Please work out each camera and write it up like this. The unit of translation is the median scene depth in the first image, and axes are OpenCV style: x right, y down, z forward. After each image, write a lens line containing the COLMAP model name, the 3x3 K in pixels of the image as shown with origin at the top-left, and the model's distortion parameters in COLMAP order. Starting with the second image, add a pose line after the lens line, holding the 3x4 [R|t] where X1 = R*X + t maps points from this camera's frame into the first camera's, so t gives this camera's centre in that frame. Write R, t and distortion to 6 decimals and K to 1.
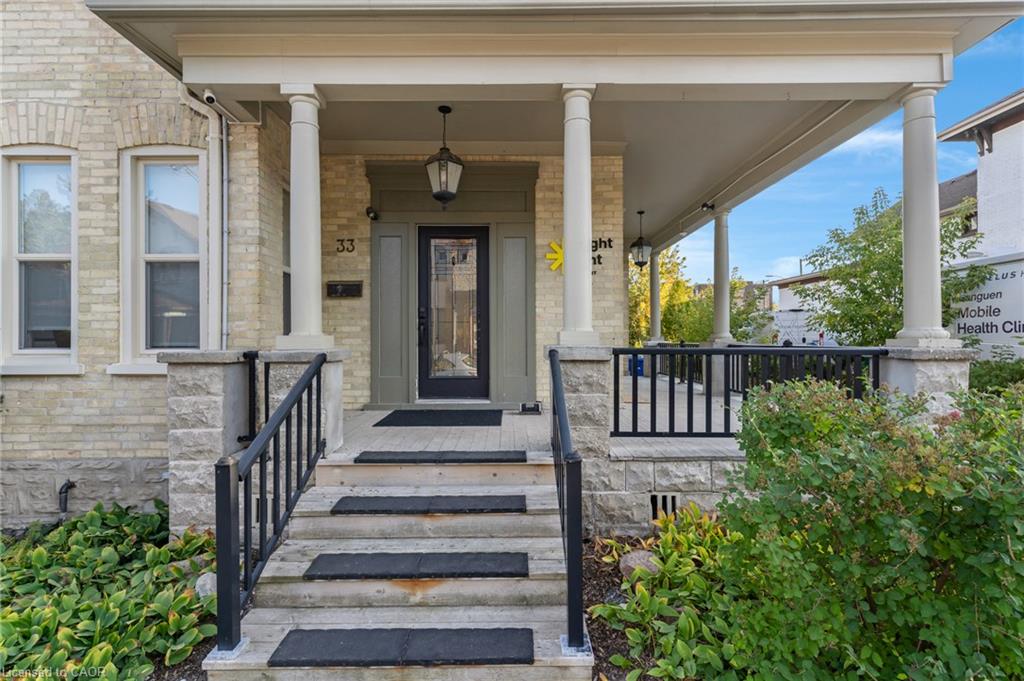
lens RADIAL K [[490.2, 0, 510.1], [0, 490.2, 338.7], [0, 0, 1]] dist [-0.000233, 0.000447]
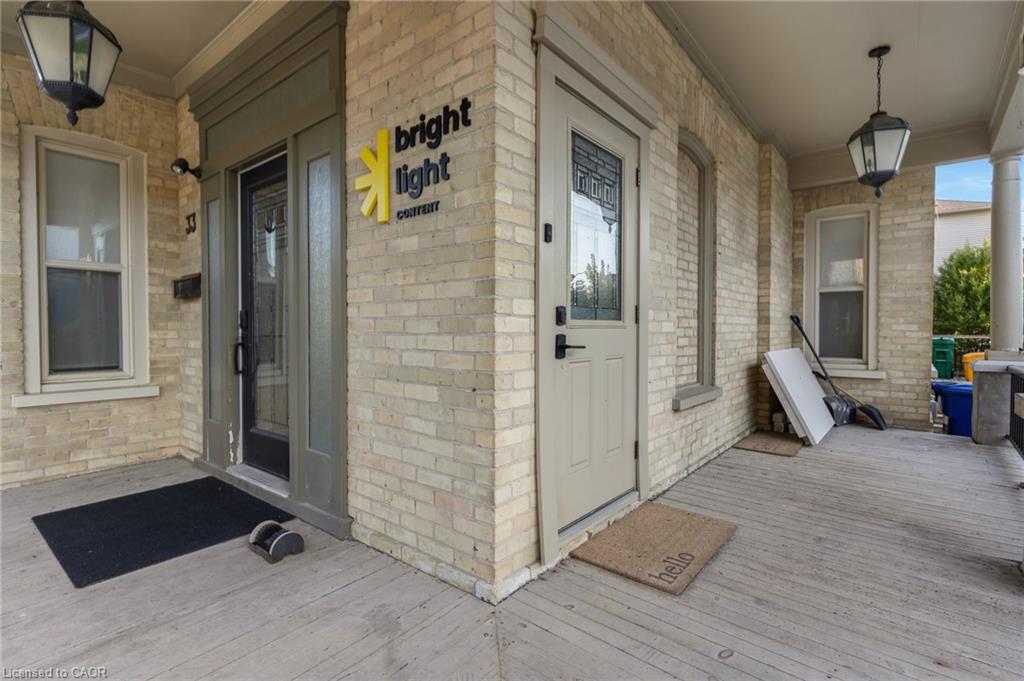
lens RADIAL K [[490.2, 0, 510.1], [0, 490.2, 338.7], [0, 0, 1]] dist [-0.000233, 0.000447]
pose [[0.780530, 0.014120, -0.624959, 0.445909], [0.005526, 0.999550, 0.029486, -0.045749], [0.625094, -0.026468, 0.780100, 0.745798]]
